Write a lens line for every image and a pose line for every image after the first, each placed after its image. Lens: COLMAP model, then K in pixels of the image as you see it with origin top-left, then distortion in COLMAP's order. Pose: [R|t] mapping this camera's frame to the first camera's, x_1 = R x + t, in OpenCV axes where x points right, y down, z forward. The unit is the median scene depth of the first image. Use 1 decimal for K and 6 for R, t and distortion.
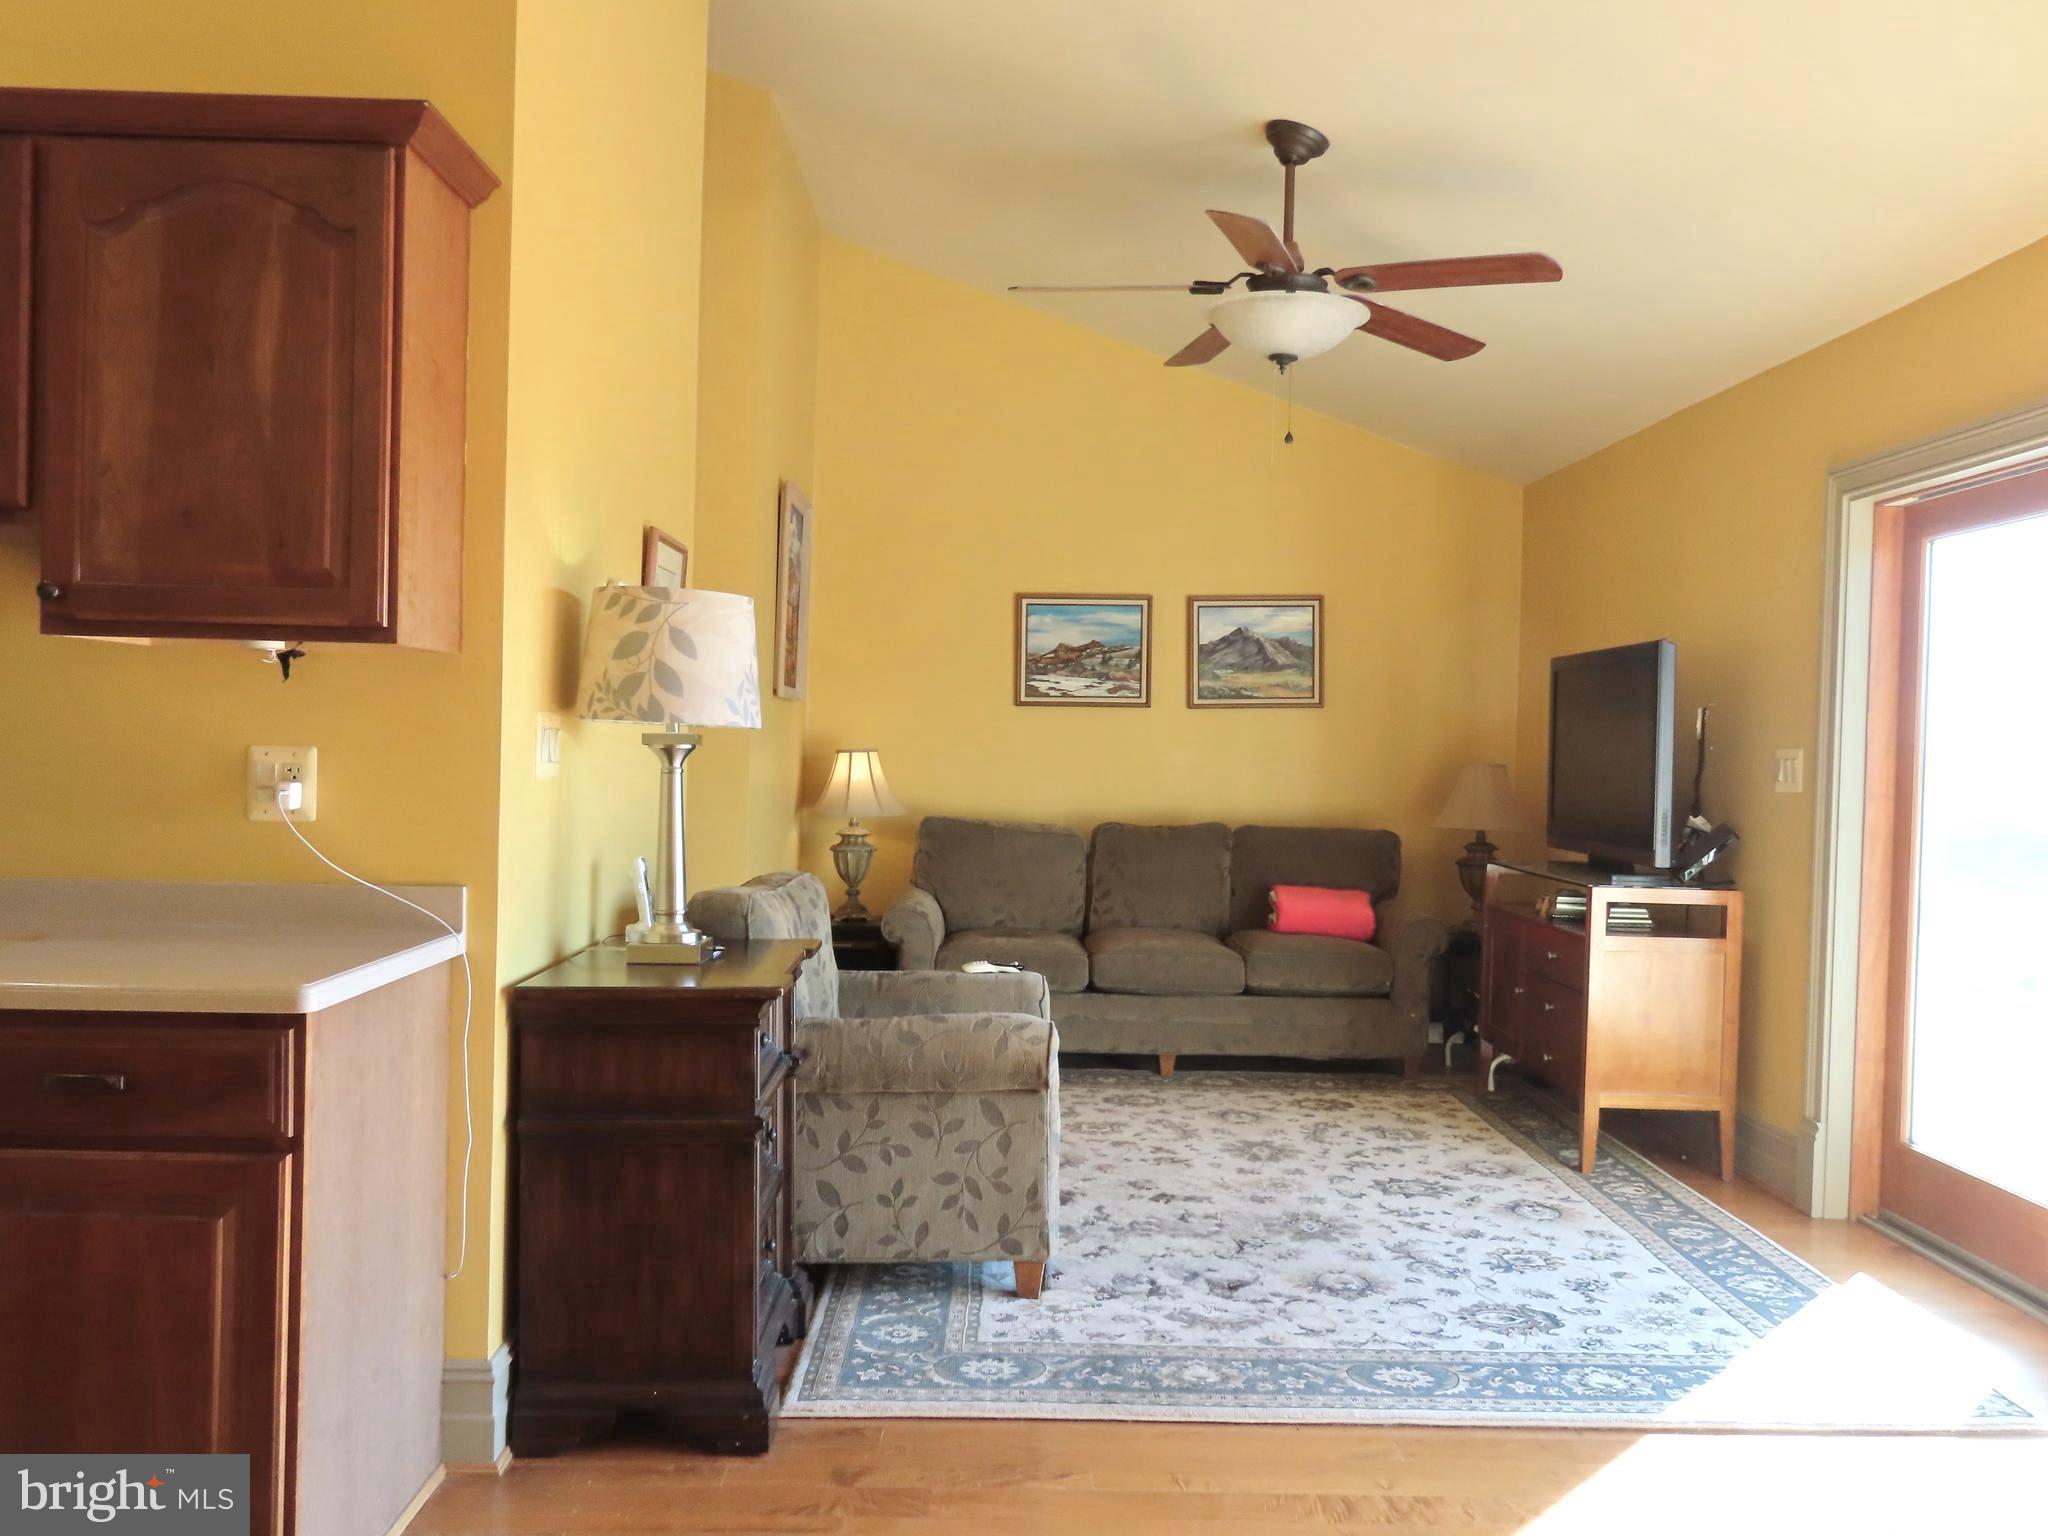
lens RADIAL K [[1678.8, 0, 1024.0], [0, 1678.8, 768.0], [0, 0, 1]] dist [-0.003082, -0.005338]
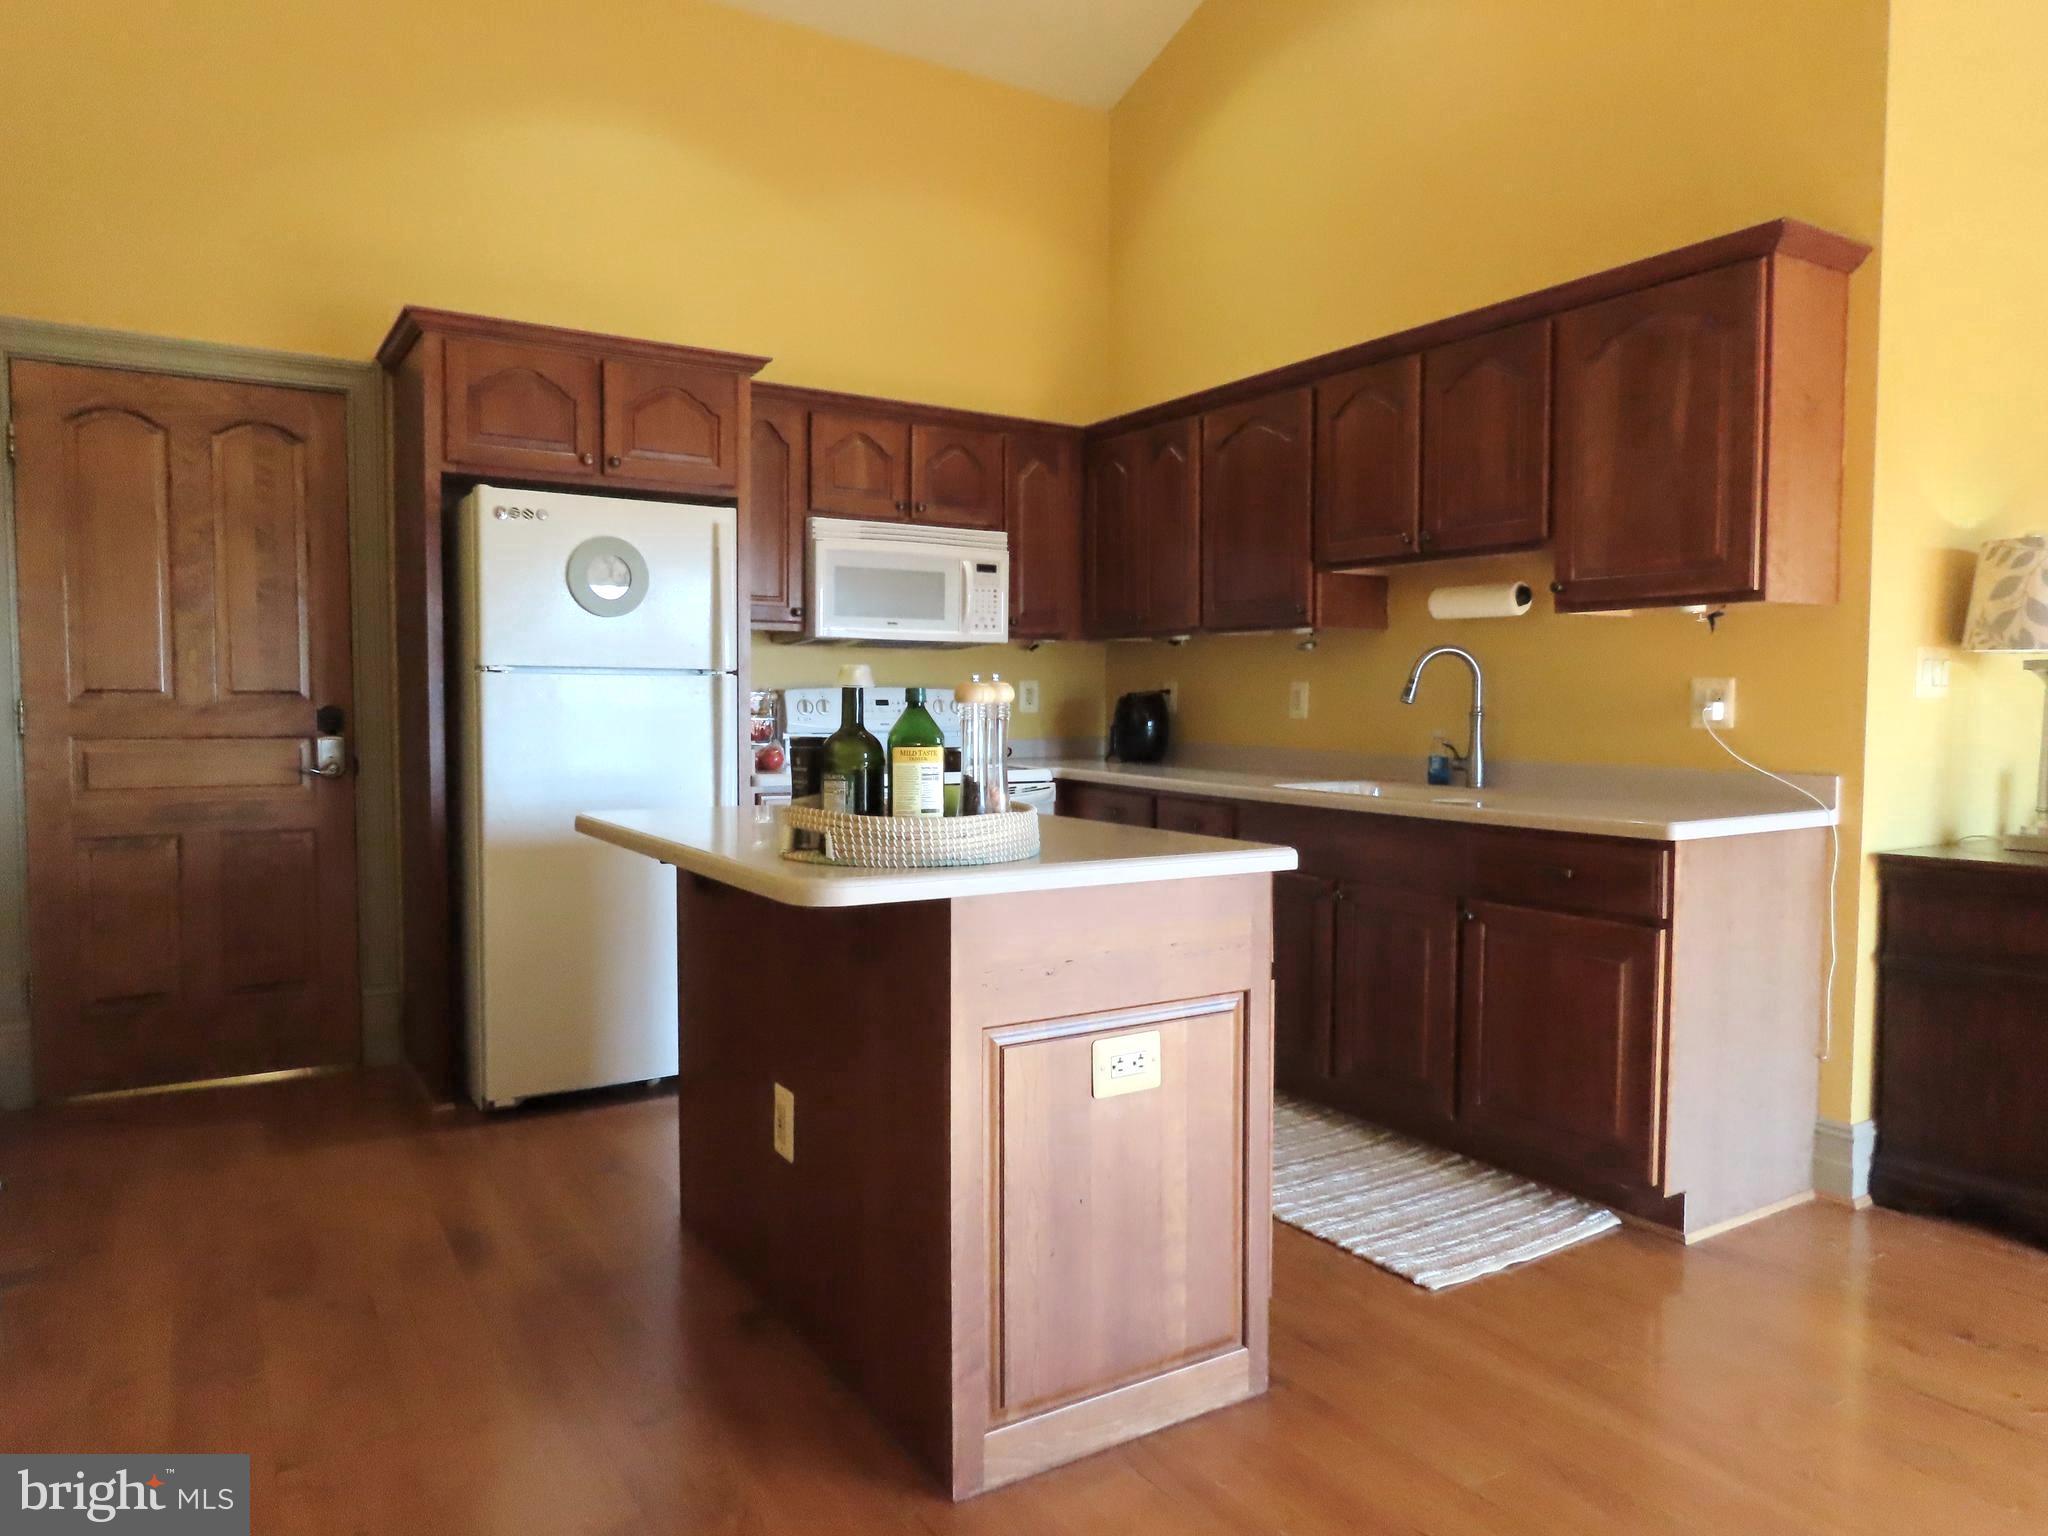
lens RADIAL K [[1354.5, 0, 1024.0], [0, 1354.5, 768.0], [0, 0, 1]] dist [0.002752, 0.001127]
pose [[0.508591, 0.021222, -0.860746, 0.281978], [-0.000547, 0.999704, 0.024324, 0.038058], [0.861008, -0.011900, 0.508452, -0.133572]]
